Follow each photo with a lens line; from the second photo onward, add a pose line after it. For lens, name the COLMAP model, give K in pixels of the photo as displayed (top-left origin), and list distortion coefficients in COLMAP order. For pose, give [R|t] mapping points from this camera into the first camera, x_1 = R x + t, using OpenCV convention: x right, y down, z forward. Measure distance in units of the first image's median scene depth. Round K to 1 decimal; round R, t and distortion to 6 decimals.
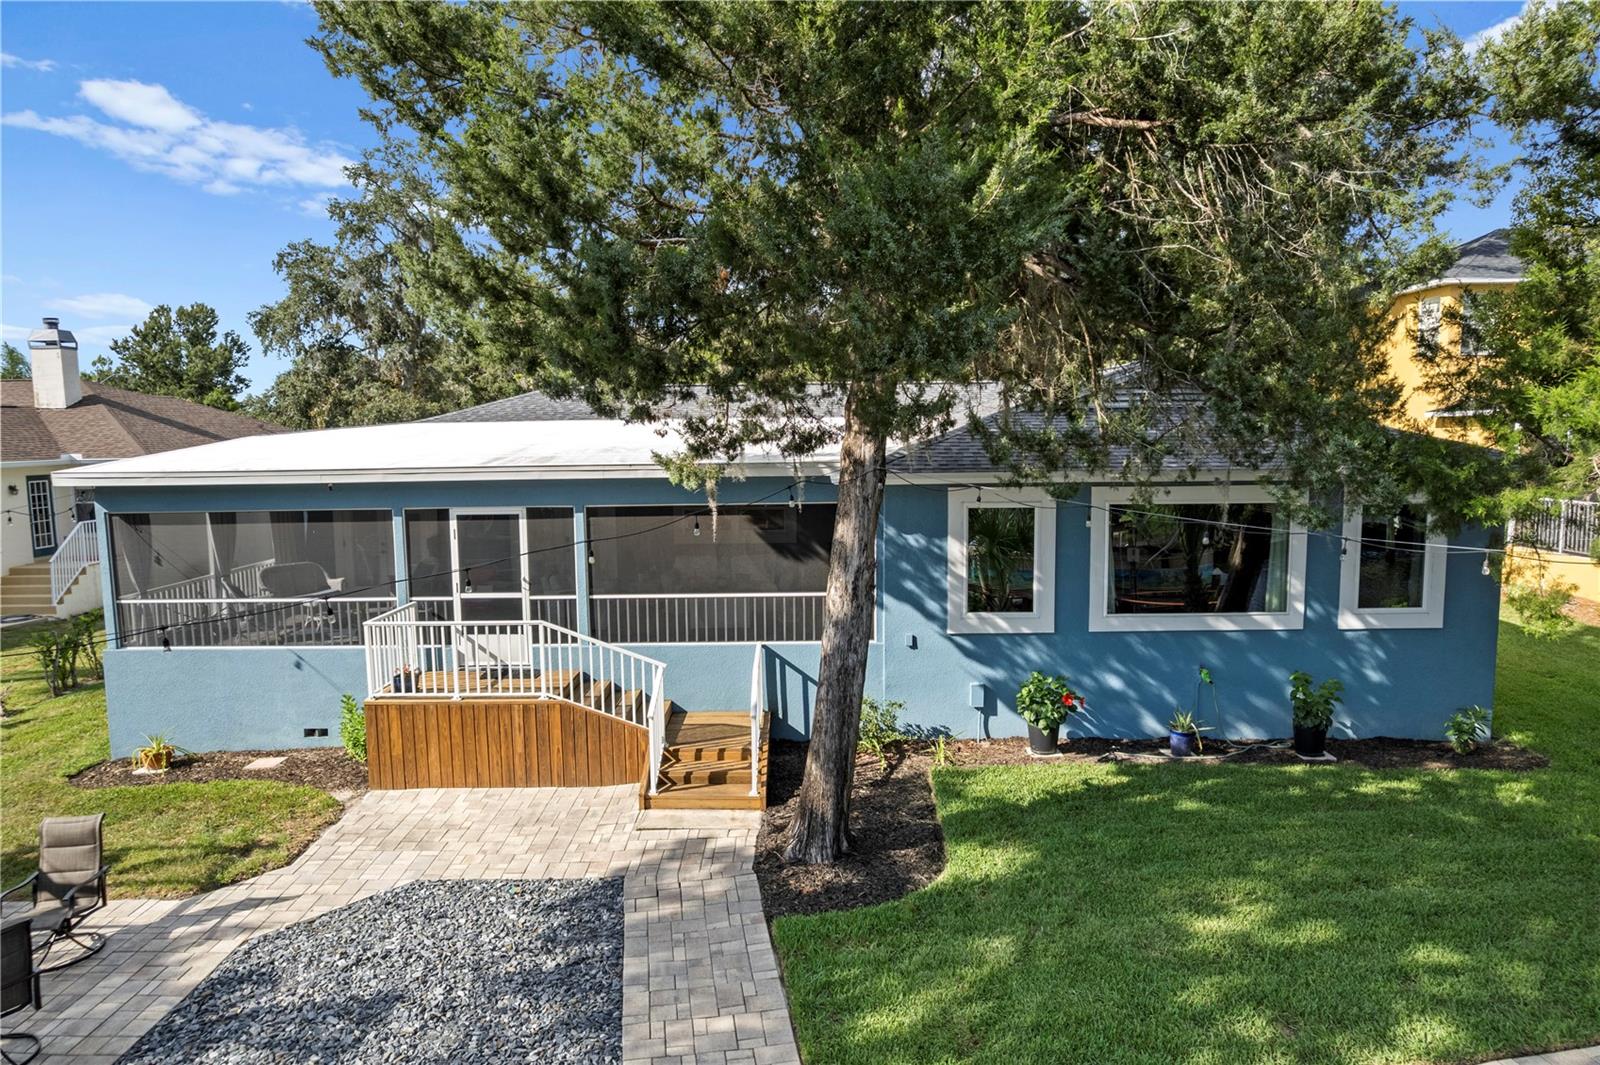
lens RADIAL K [[1022.1, 0, 800.0], [0, 1022.1, 532.5], [0, 0, 1]] dist [-0.048170, 0.033800]
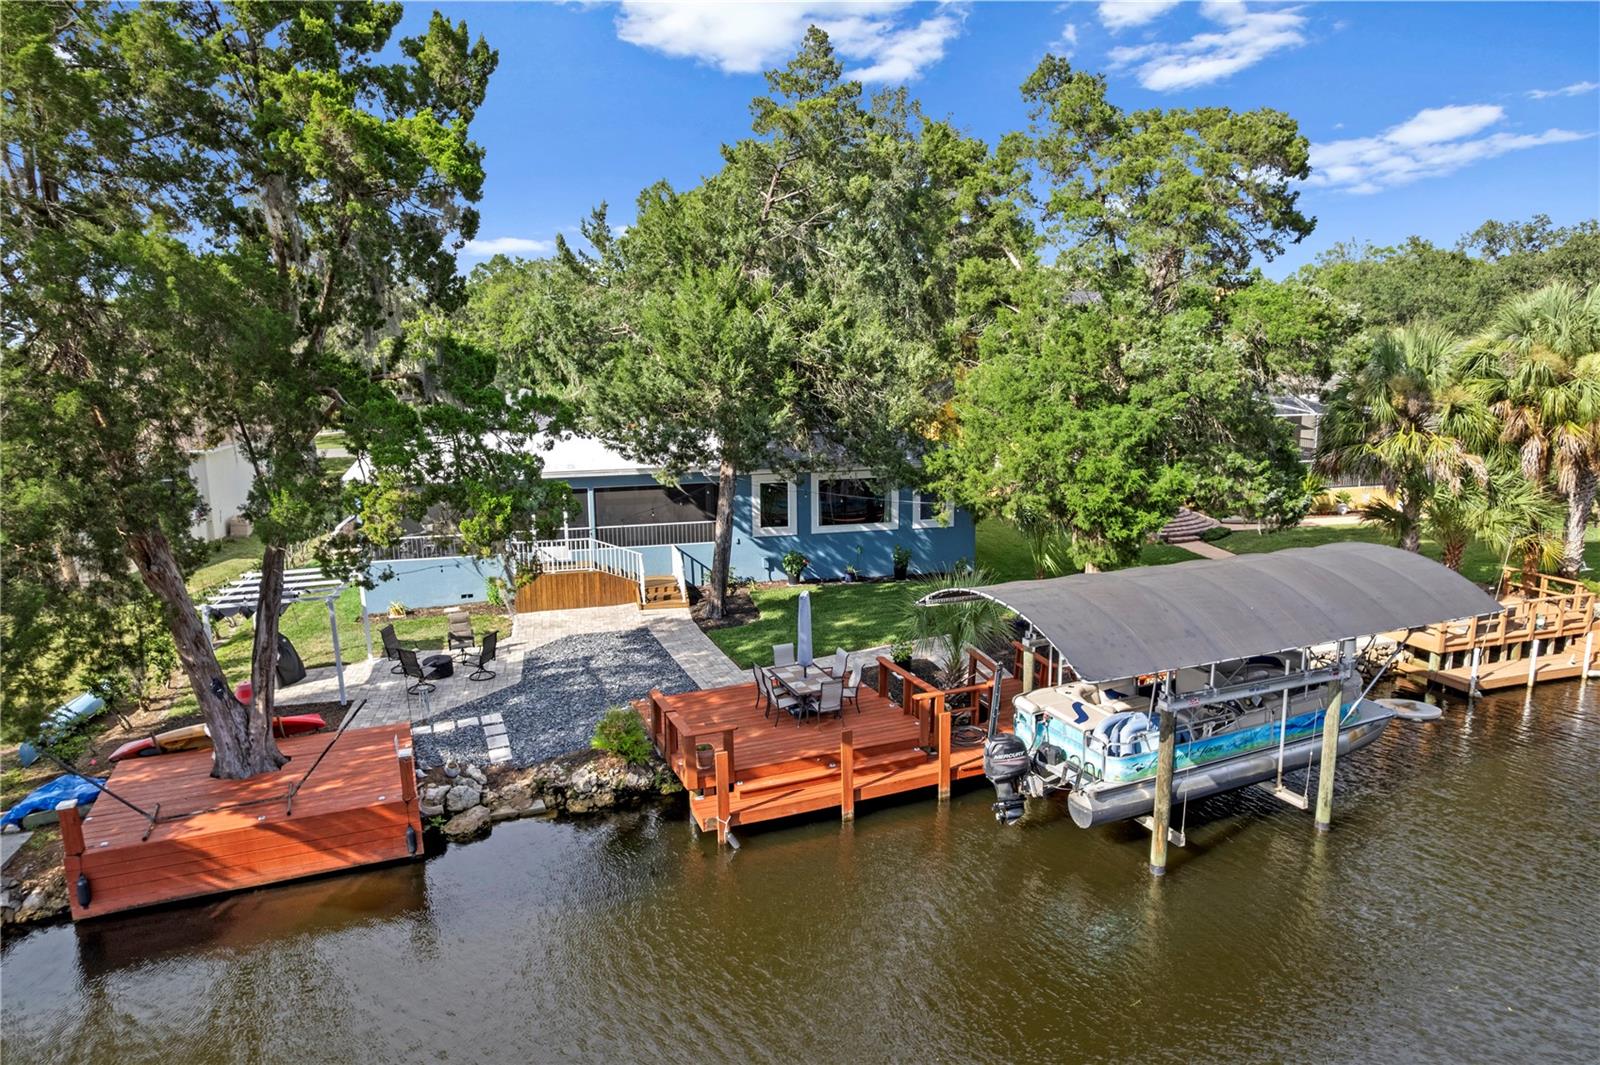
lens RADIAL K [[1022.1, 0, 800.0], [0, 1022.1, 532.5], [0, 0, 1]] dist [-0.048170, 0.033800]
pose [[0.974768, -0.040540, 0.219510, -0.273872], [0.017986, 0.994437, 0.103788, -0.159227], [-0.222496, -0.097221, 0.970074, -1.350871]]
